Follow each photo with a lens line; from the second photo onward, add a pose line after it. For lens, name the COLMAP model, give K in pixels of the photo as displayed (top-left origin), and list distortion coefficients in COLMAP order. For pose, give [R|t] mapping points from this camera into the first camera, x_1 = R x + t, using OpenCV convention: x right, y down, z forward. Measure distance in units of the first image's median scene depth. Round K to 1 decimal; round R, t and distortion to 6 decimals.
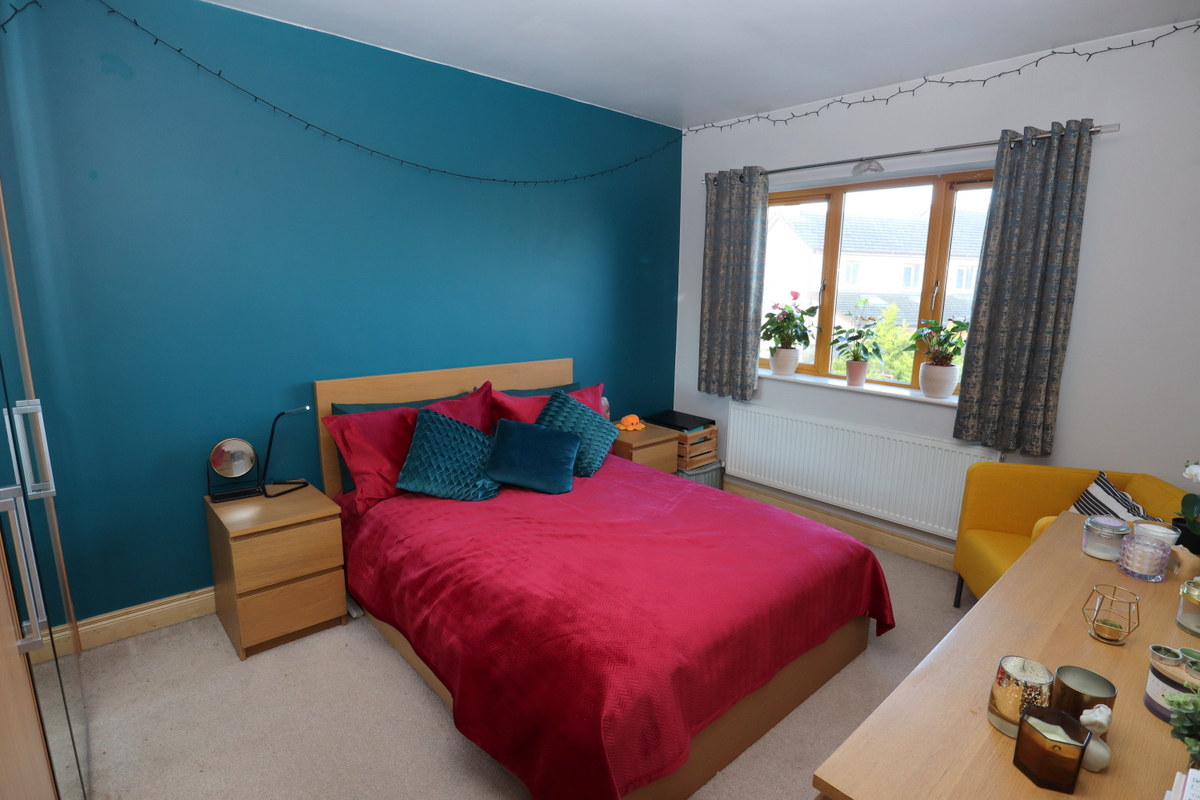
lens RADIAL K [[601.6, 0, 598.1], [0, 601.6, 396.5], [0, 0, 1]] dist [-0.035882, 0.008018]
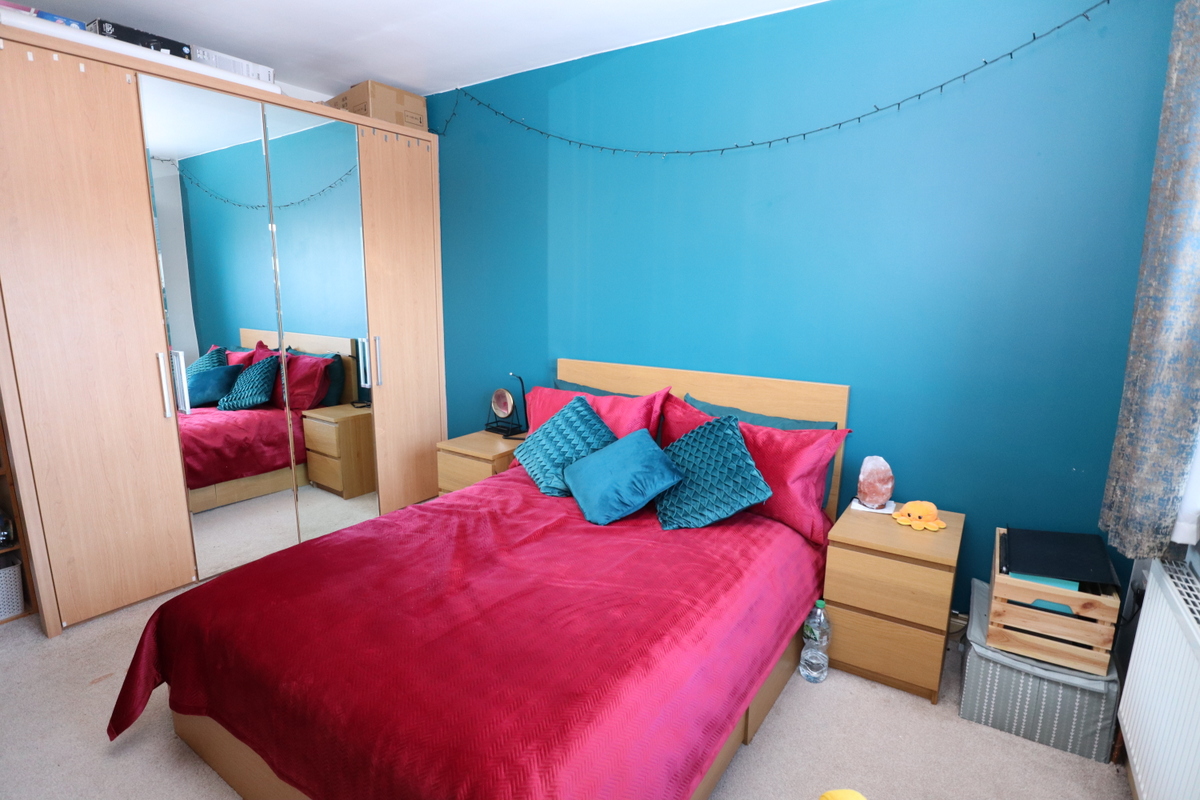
lens RADIAL K [[601.6, 0, 600.0], [0, 601.6, 401.8], [0, 0, 1]] dist [-0.035882, 0.008018]
pose [[0.264845, 0.170132, -0.949164, 0.510472], [-0.191165, 0.974040, 0.121250, -0.074520], [0.945152, 0.149335, 0.290493, 0.550209]]
